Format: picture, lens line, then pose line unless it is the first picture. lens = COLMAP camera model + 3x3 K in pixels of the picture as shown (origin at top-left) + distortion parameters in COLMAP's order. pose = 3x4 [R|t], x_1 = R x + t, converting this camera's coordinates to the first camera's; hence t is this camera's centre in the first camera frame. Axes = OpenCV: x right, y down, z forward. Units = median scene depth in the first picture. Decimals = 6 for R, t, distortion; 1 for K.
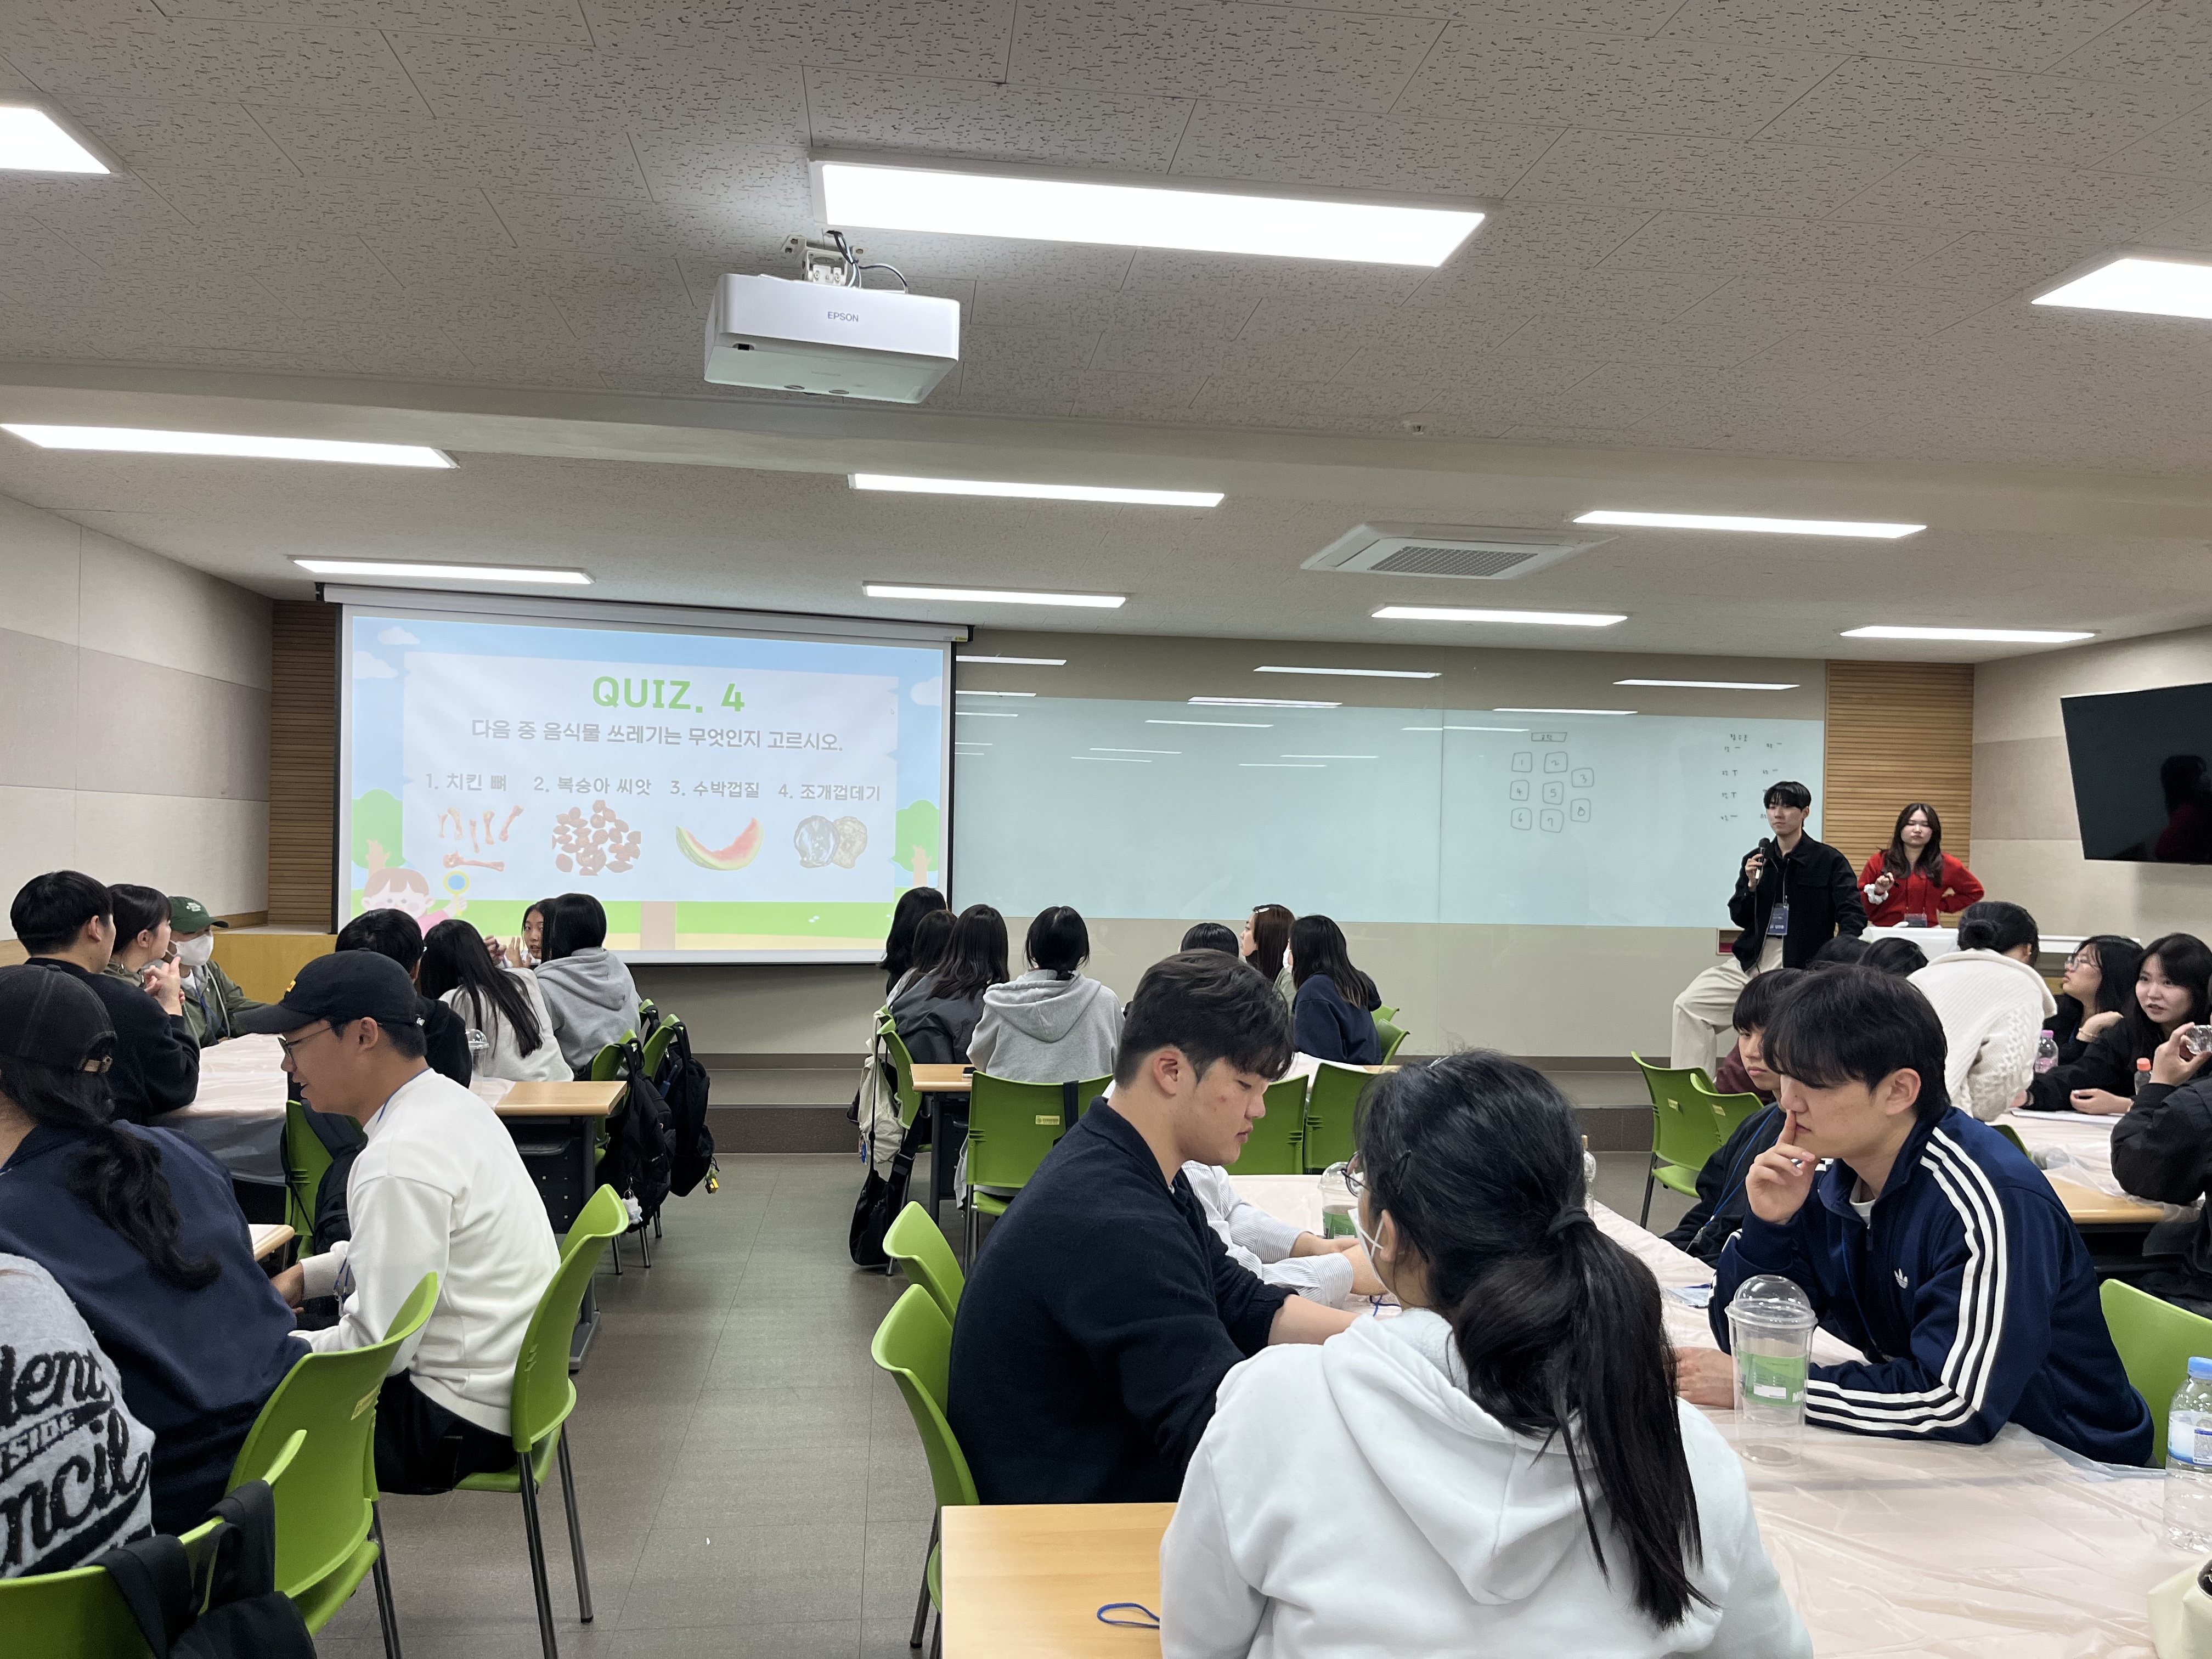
lens RADIAL K [[1663.7, 0, 1111.2], [0, 1663.7, 848.4], [0, 0, 1]] dist [0.027769, -0.009459]
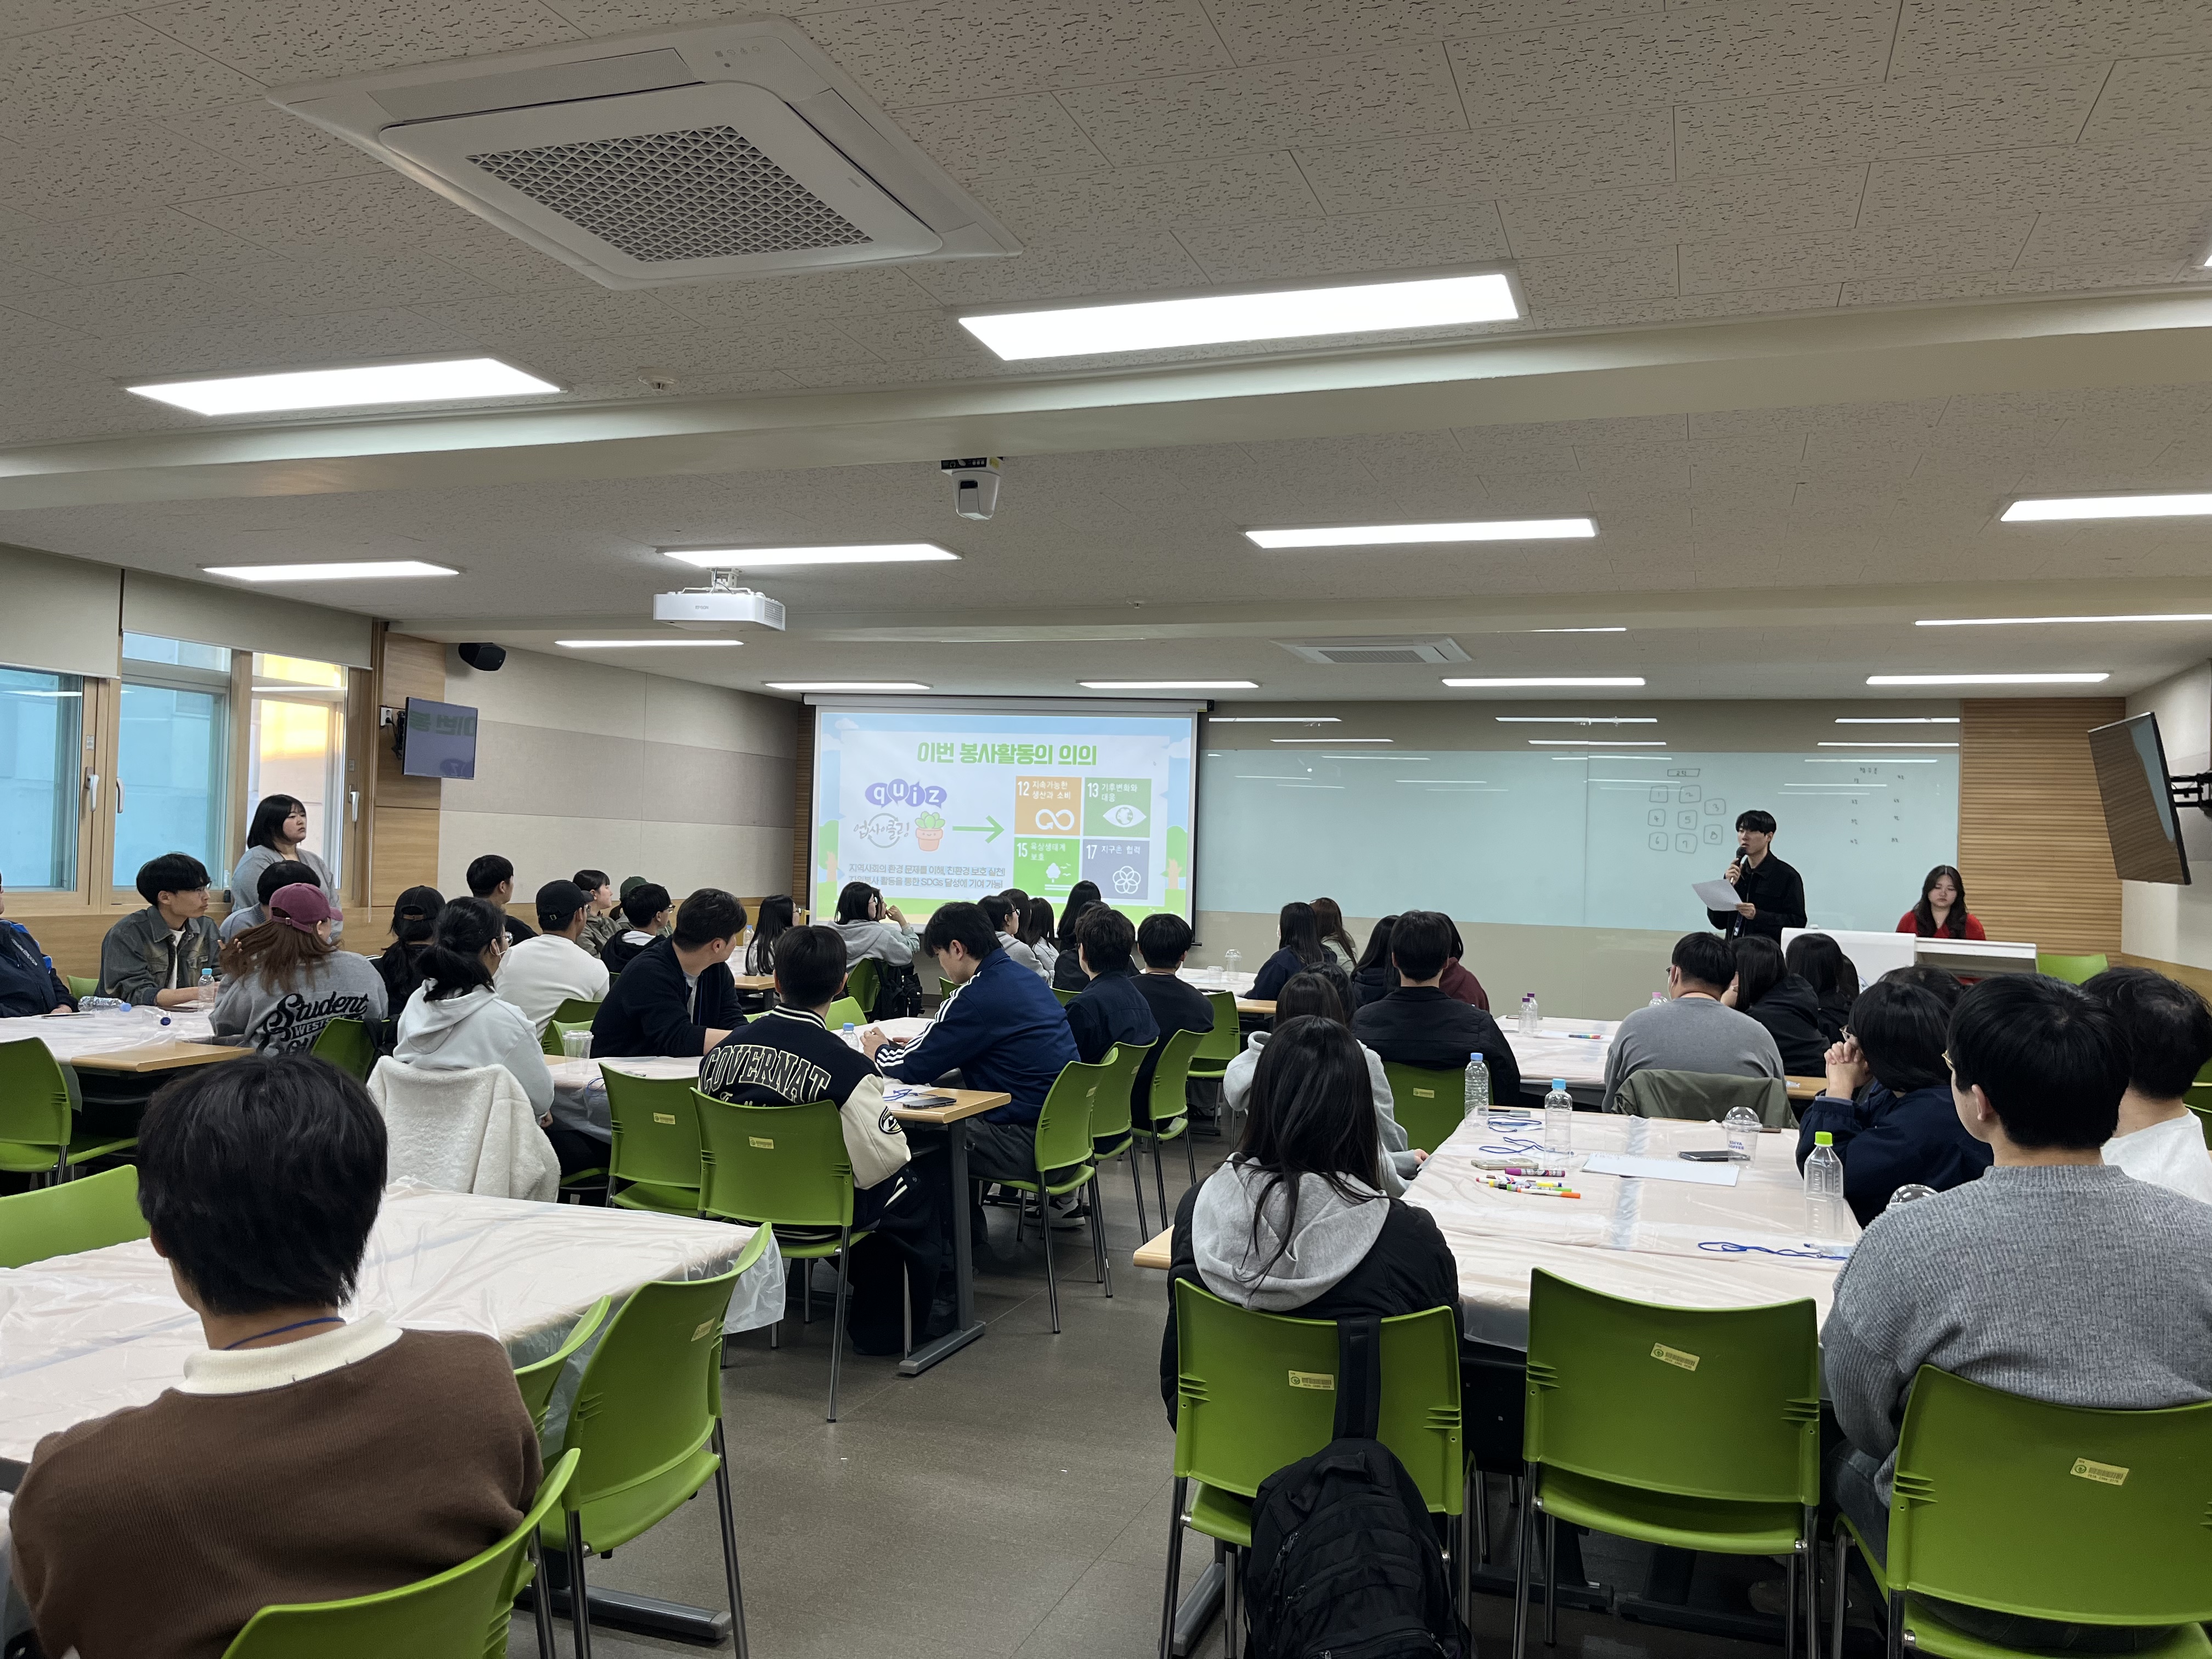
lens RADIAL K [[1663.7, 0, 1102.7], [0, 1663.7, 828.0], [0, 0, 1]] dist [0.027769, -0.009459]
pose [[0.883725, -0.000490, -0.468007, 0.512145], [-0.015464, 0.999423, -0.030245, 0.017012], [0.467751, 0.033966, 0.883207, -0.277590]]
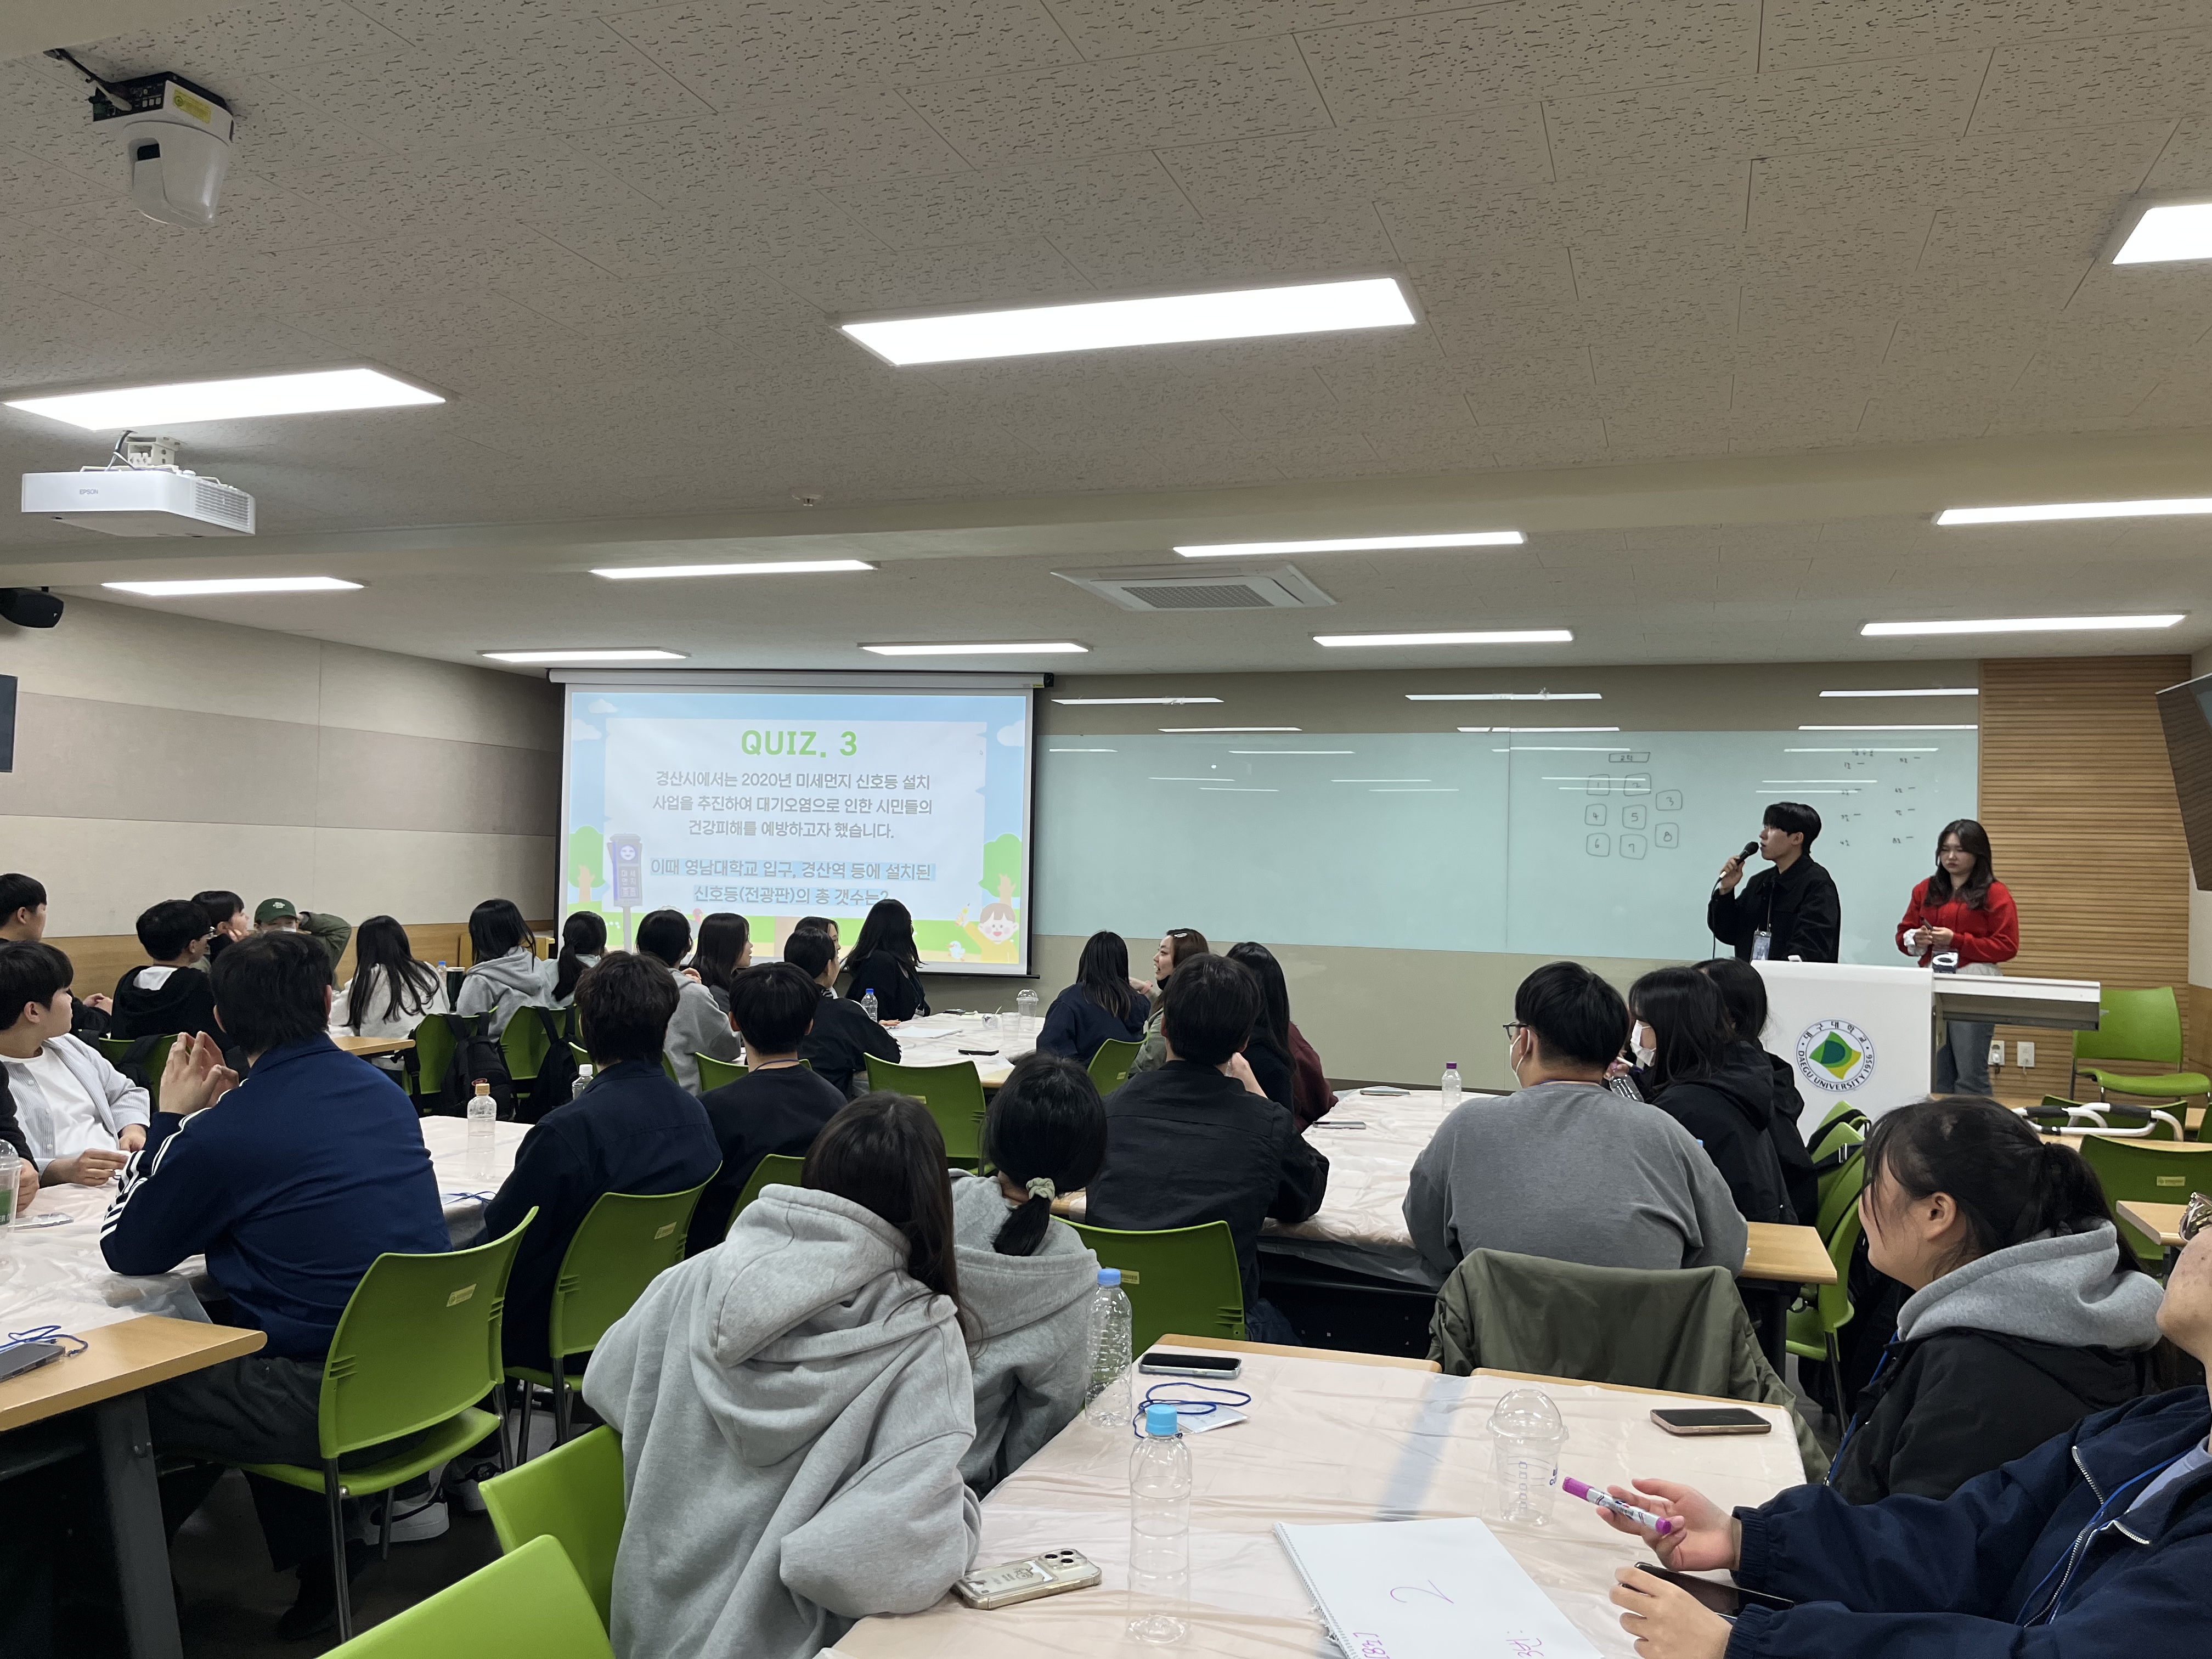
lens RADIAL K [[1663.7, 0, 1112.0], [0, 1663.7, 833.2], [0, 0, 1]] dist [0.027769, -0.009459]
pose [[0.890118, -0.008079, -0.455658, 0.487063], [-0.008437, 0.999379, -0.034201, 0.011763], [0.455651, 0.034288, 0.889498, 0.032401]]
